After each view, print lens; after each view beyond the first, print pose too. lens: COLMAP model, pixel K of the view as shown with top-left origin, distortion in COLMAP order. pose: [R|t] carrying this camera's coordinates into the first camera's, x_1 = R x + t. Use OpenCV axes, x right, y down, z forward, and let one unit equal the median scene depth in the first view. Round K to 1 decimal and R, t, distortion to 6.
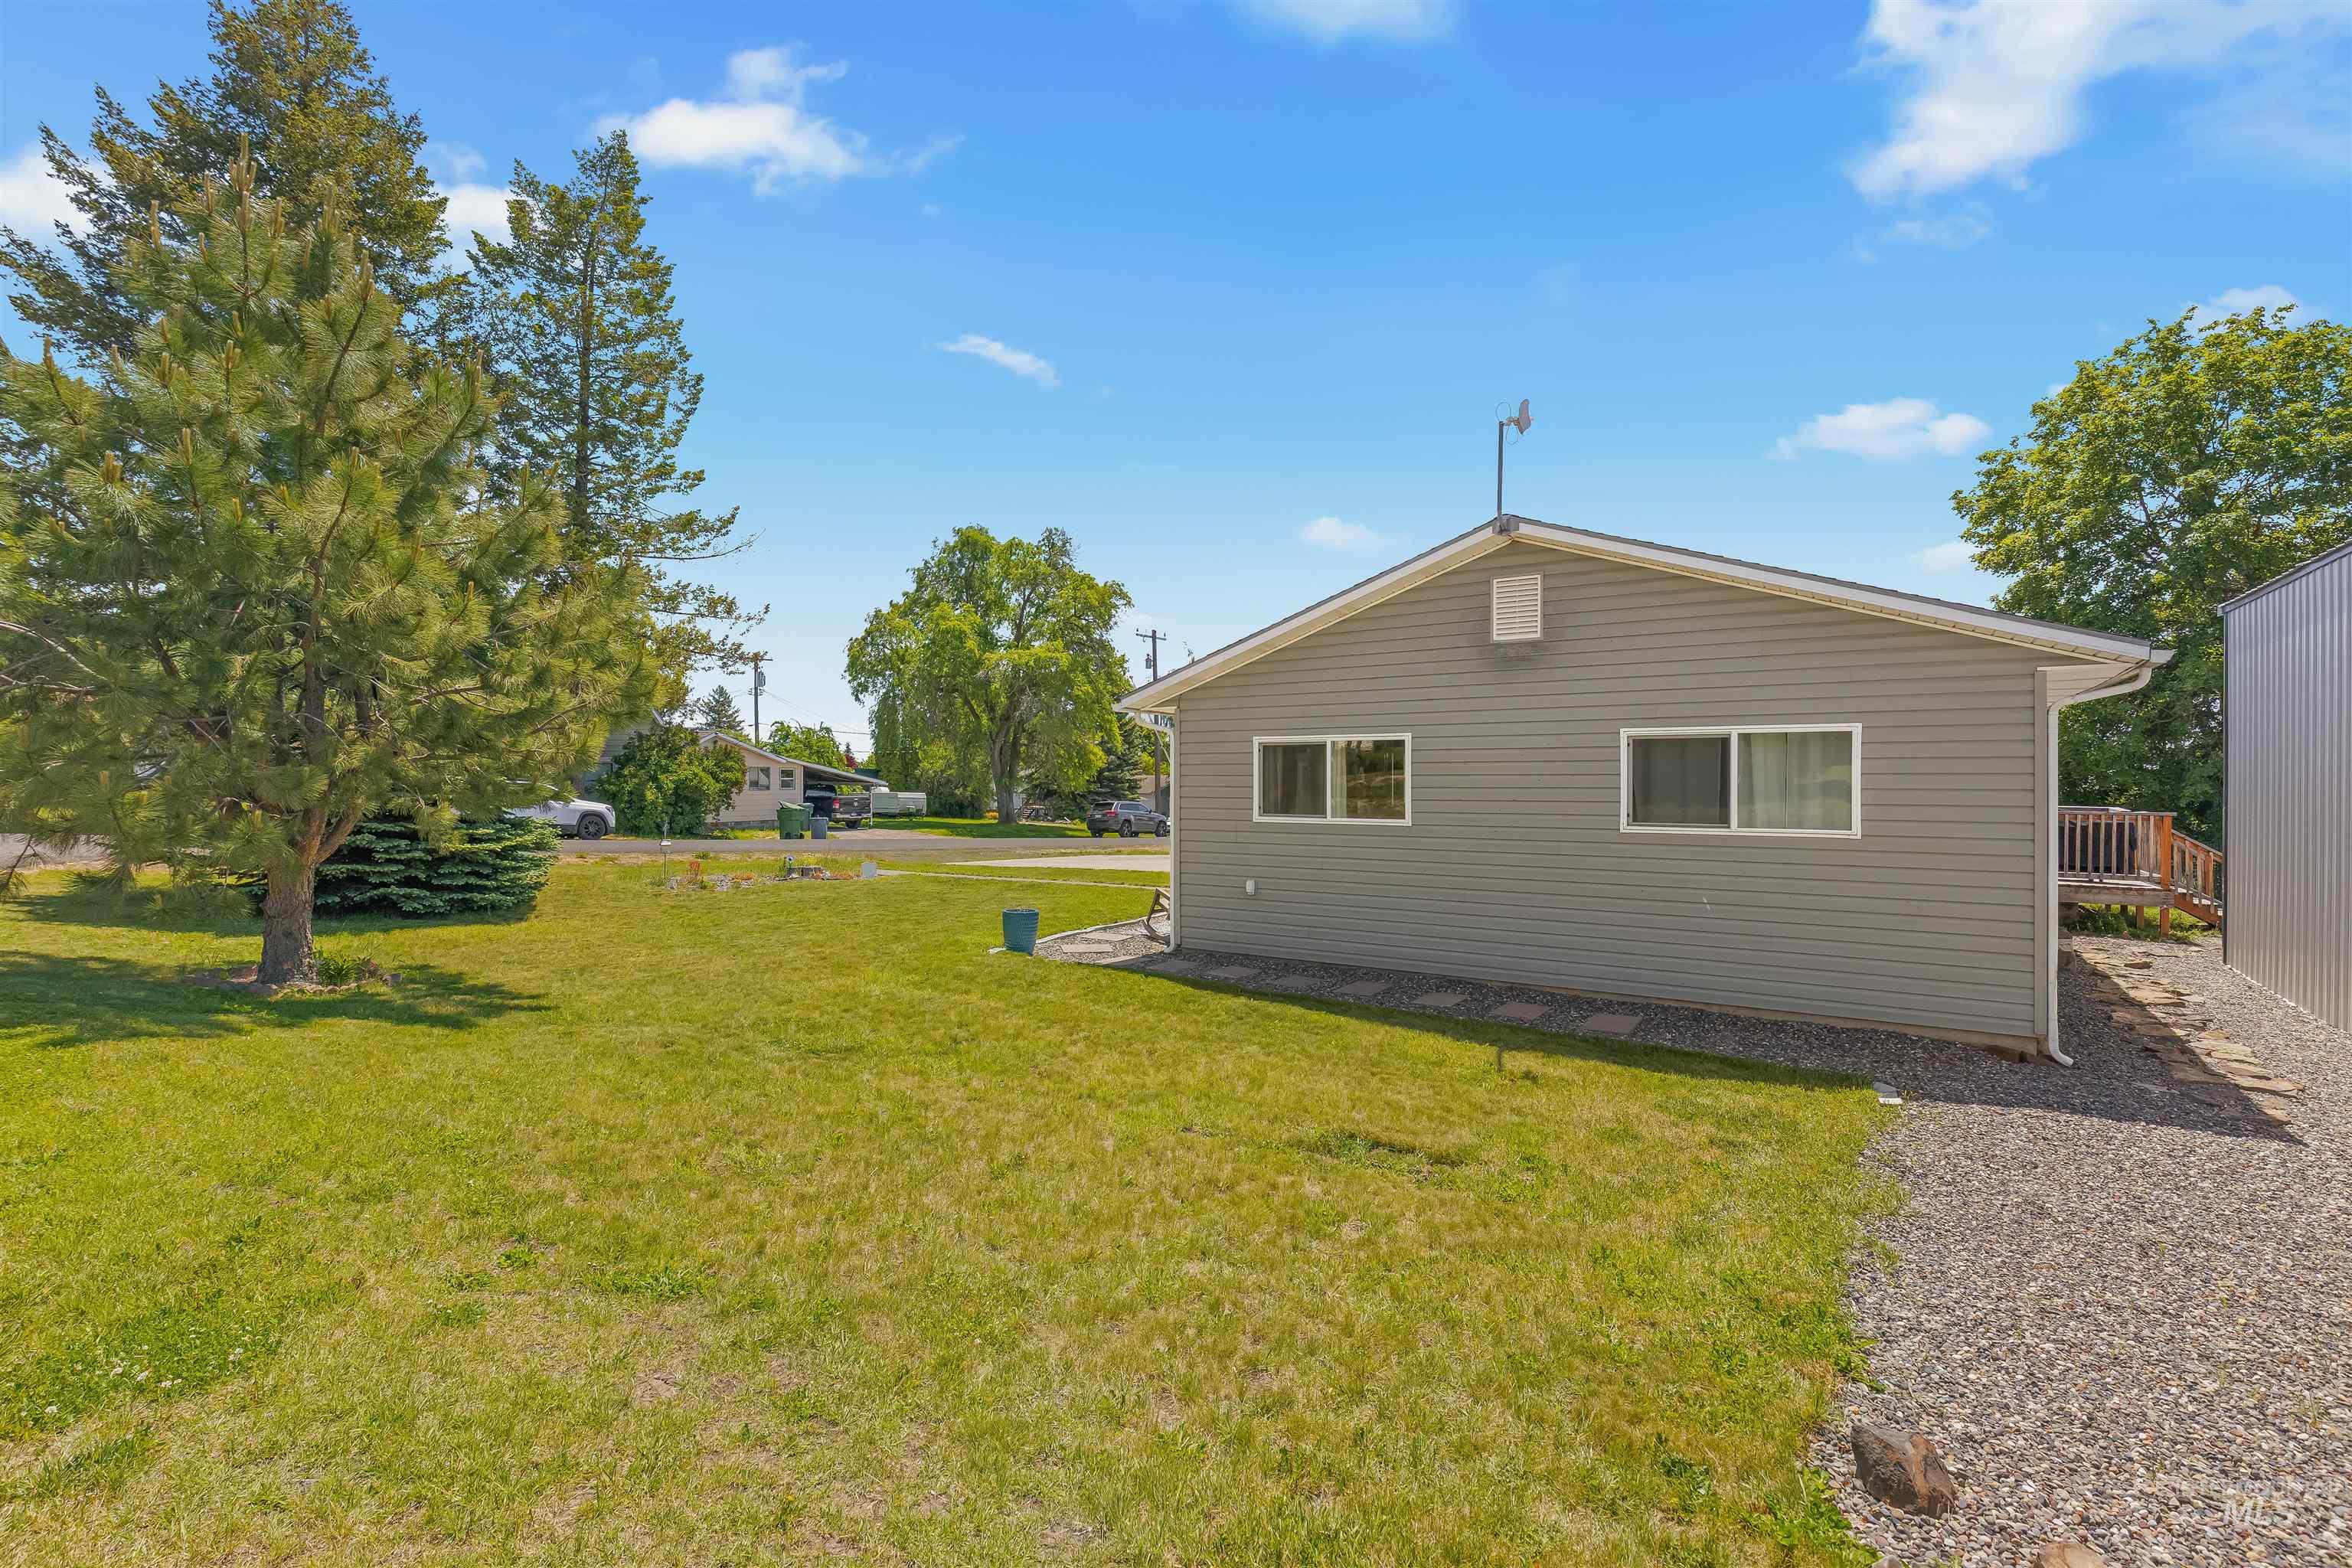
lens RADIAL K [[1066.8, 0, 1181.1], [0, 1066.8, 771.4], [0, 0, 1]] dist [-0.002002, 0.000321]
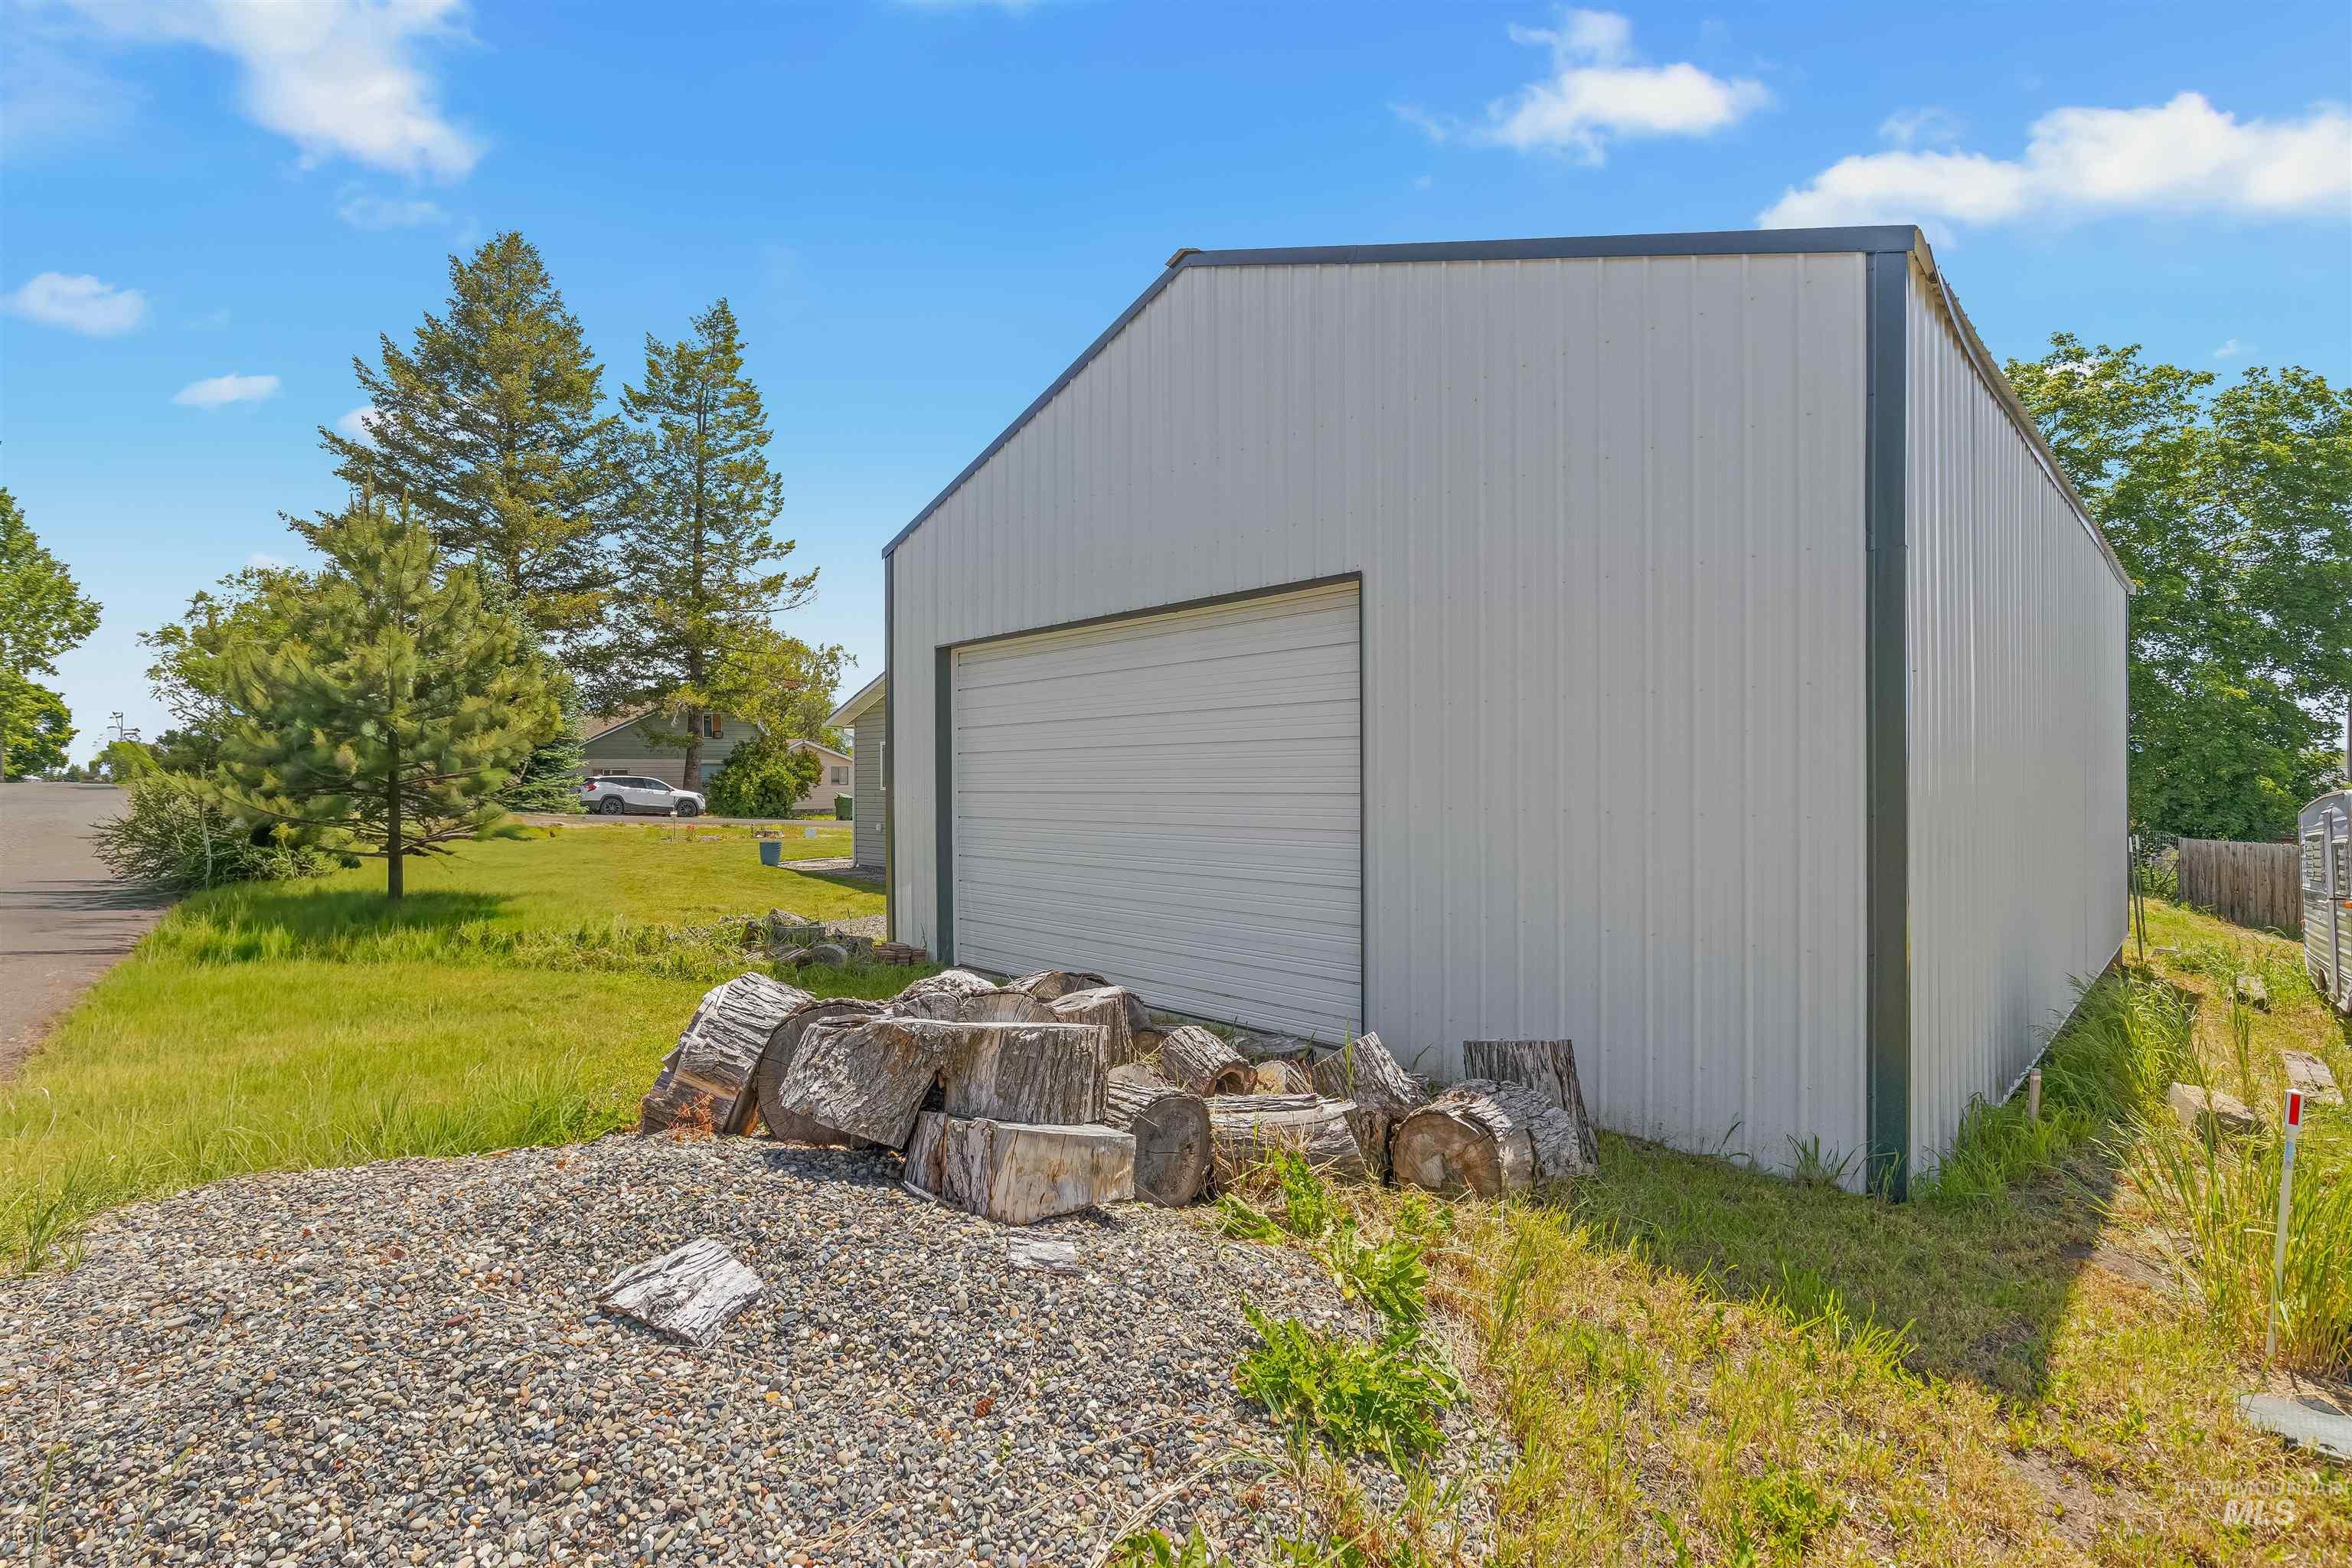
lens RADIAL K [[1066.8, 0, 1181.1], [0, 1066.8, 771.4], [0, 0, 1]] dist [-0.002002, 0.000321]
pose [[0.980678, 0.000207, -0.195629, 0.318038], [-0.001137, 0.999989, -0.004645, 0.007816], [0.195626, 0.004778, 0.980667, -0.220093]]
